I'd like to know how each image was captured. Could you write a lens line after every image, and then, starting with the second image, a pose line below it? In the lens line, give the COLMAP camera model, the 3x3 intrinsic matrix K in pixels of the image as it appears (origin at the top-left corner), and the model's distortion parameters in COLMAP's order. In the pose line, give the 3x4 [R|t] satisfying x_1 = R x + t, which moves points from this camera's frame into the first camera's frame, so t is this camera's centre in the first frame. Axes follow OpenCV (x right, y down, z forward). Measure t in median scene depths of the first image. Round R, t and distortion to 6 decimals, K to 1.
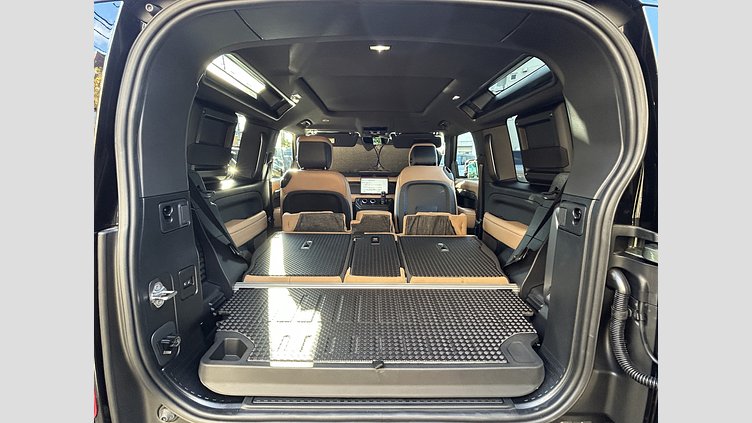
lens RADIAL K [[372.7, 0, 372.3], [0, 372.7, 220.1], [0, 0, 1]] dist [-0.000735, 0.000735]
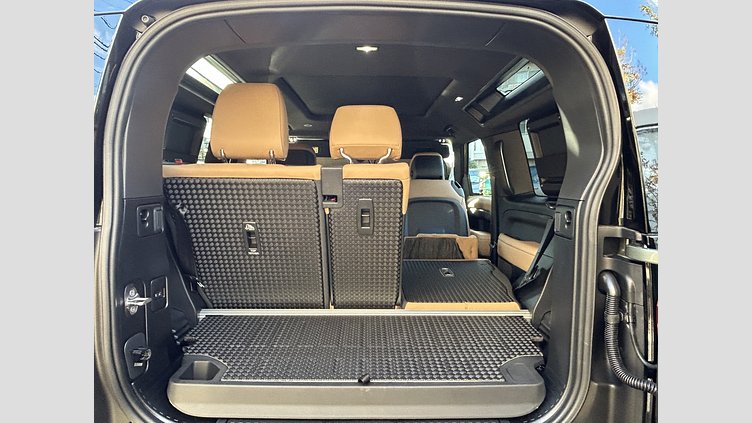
lens RADIAL K [[526.4, 0, 376.0], [0, 526.4, 211.5], [0, 0, 1]] dist [0.007574, -0.001786]
pose [[0.999951, -0.001410, 0.009749, 0.032380], [0.002402, 0.994728, -0.102525, 0.097764], [-0.009553, 0.102543, 0.994683, -0.325990]]
